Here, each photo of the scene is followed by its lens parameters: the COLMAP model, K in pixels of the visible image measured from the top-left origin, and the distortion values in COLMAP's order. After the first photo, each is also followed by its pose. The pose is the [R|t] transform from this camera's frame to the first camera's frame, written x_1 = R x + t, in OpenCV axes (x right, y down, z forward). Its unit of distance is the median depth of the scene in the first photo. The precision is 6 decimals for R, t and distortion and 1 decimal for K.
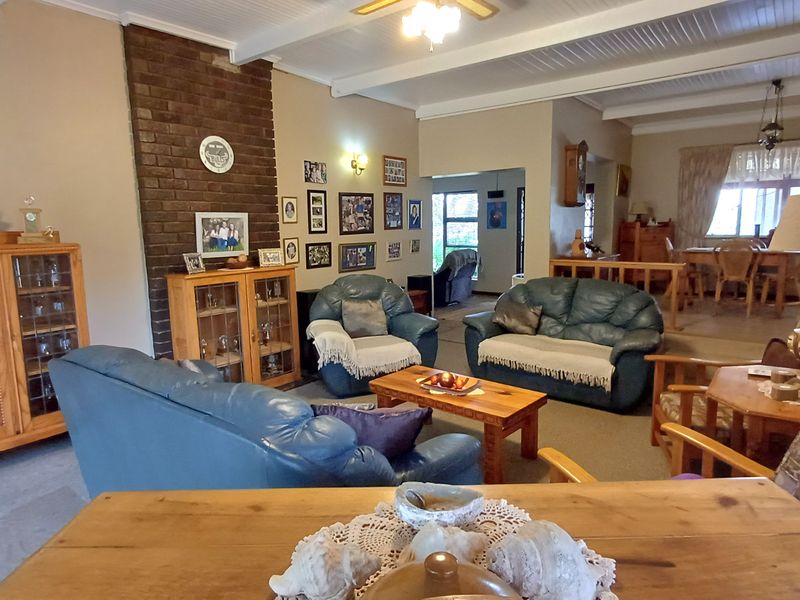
lens RADIAL K [[487.6, 0, 404.0], [0, 487.6, 301.2], [0, 0, 1]] dist [0.001859, 0.001158]
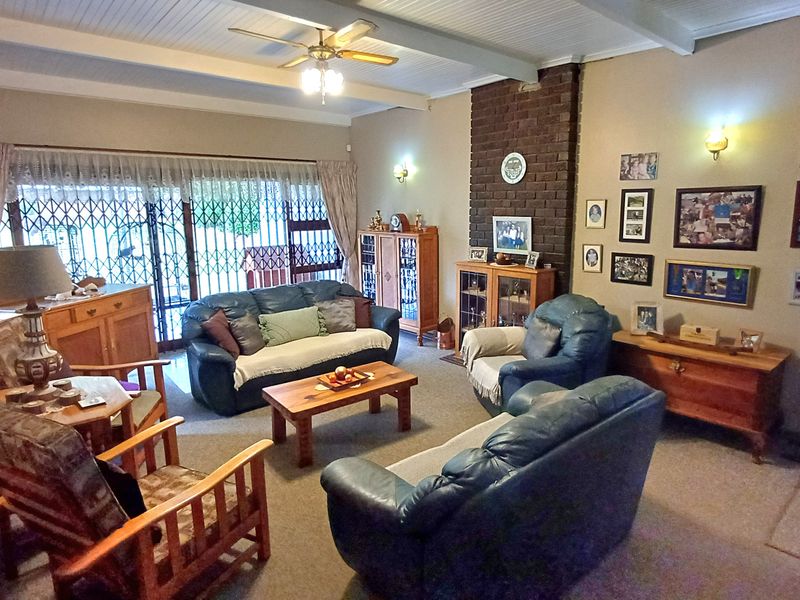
lens RADIAL K [[487.6, 0, 404.0], [0, 487.6, 294.9], [0, 0, 1]] dist [0.001859, 0.001158]
pose [[-0.180923, 0.202679, -0.962387, 0.701950], [-0.136799, 0.963837, 0.228702, -0.190824], [0.973937, 0.173031, -0.146654, 0.774777]]
